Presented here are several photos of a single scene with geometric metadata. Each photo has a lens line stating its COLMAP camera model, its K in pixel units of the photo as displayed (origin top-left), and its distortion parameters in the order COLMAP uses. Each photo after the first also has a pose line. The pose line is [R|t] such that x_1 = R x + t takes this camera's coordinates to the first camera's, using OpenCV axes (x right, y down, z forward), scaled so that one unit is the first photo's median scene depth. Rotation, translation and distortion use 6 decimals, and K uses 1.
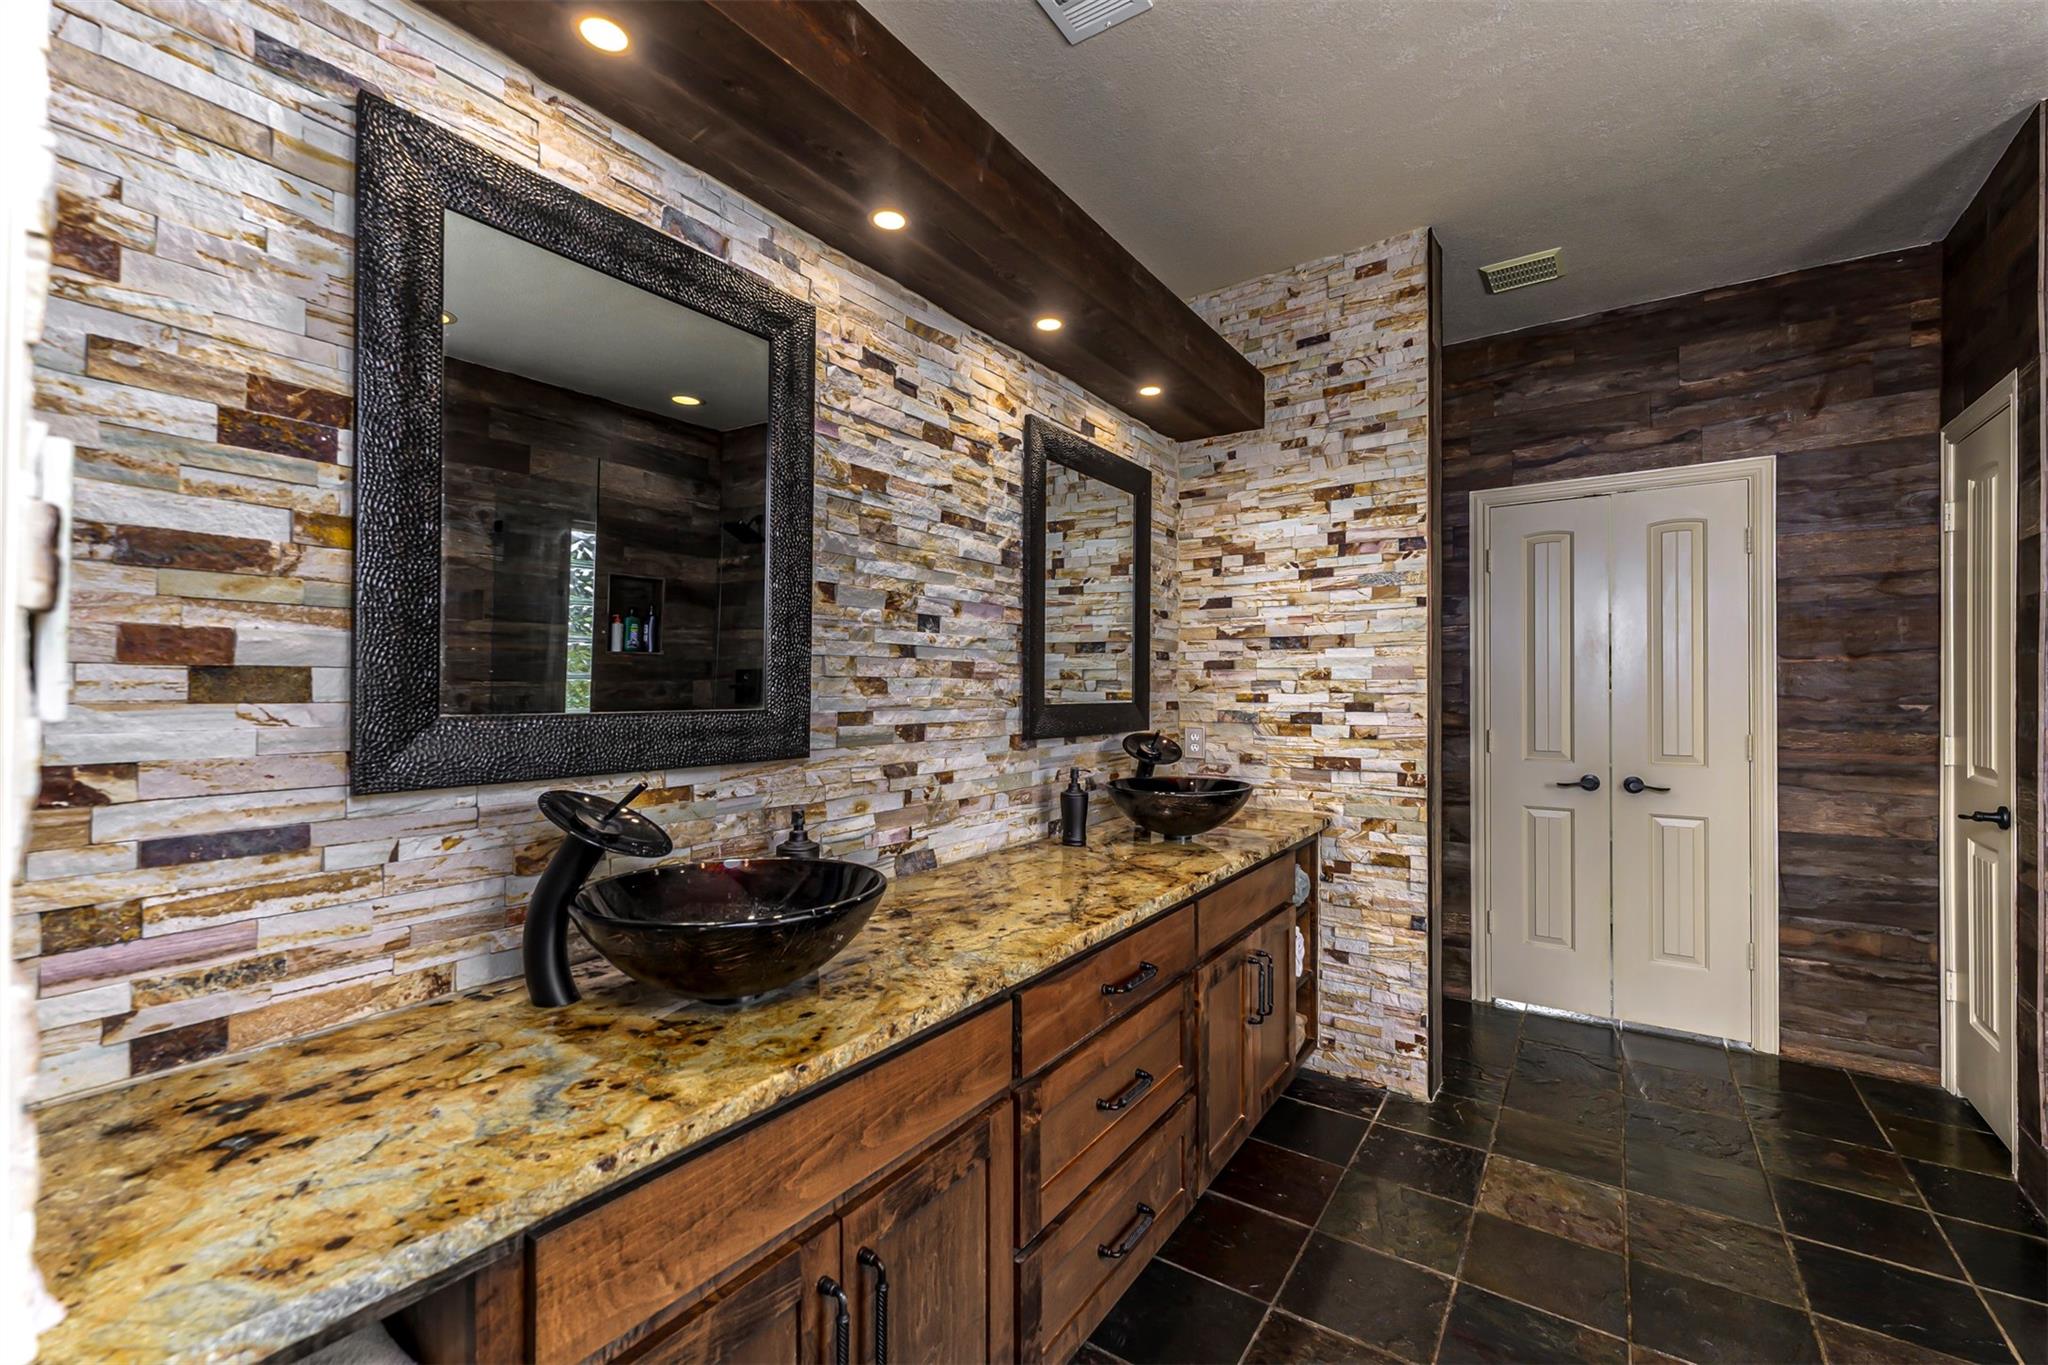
lens RADIAL K [[846.2, 0, 1026.8], [0, 846.2, 682.3], [0, 0, 1]] dist [0.001475, 0.000436]
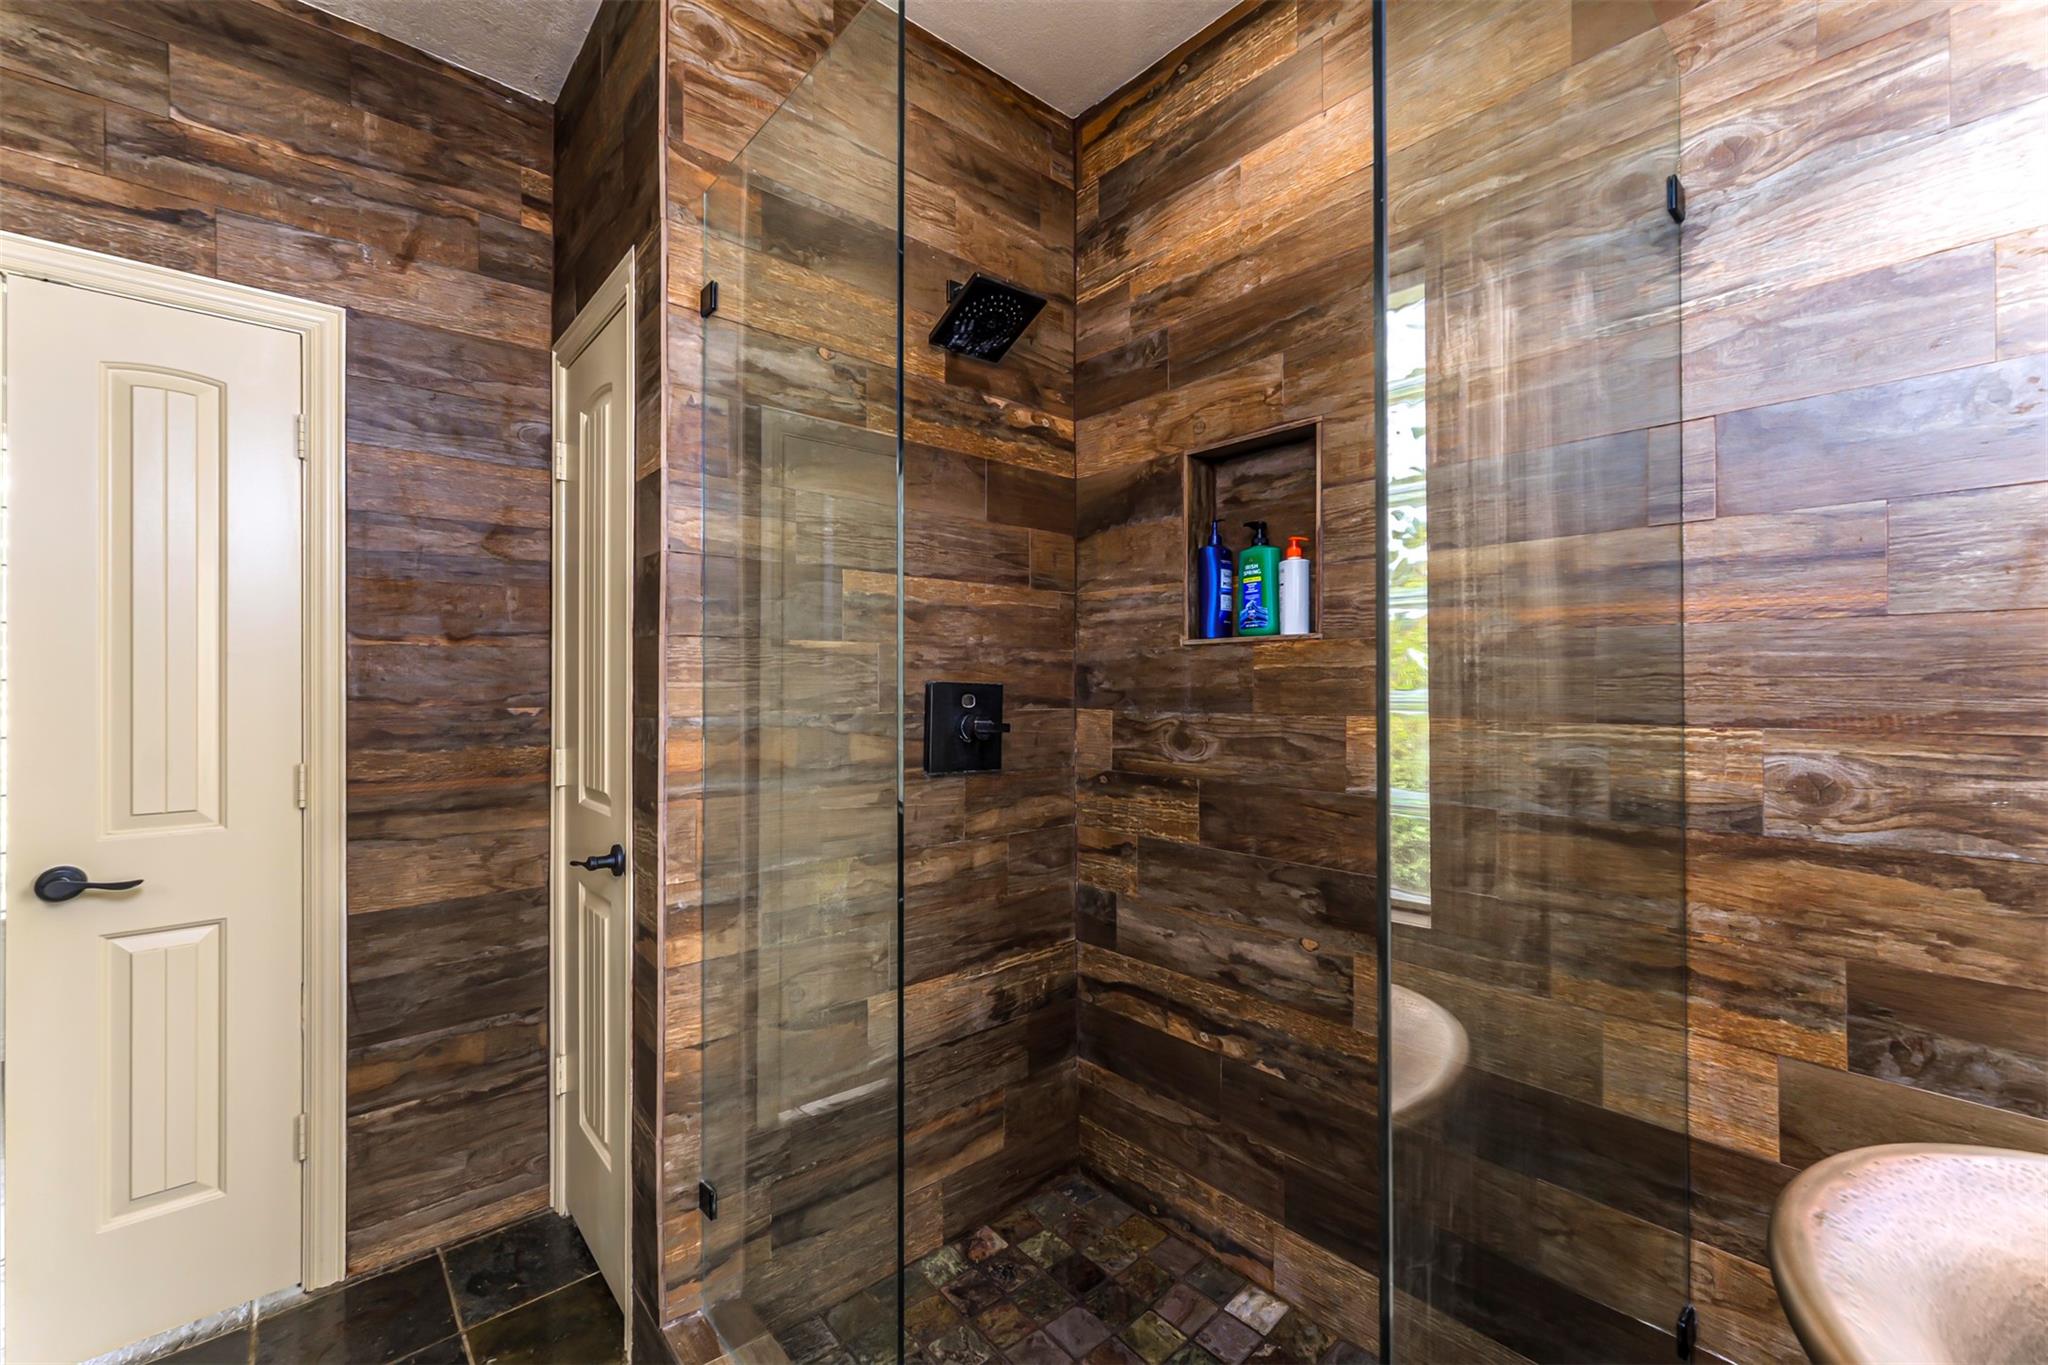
lens RADIAL K [[846.2, 0, 1027.6], [0, 846.2, 683.3], [0, 0, 1]] dist [0.001475, 0.000436]
pose [[0.232596, 0.001296, 0.972572, 0.421576], [-0.002365, 0.999997, -0.000767, 0.004716], [-0.972570, -0.002122, 0.232599, 0.392621]]
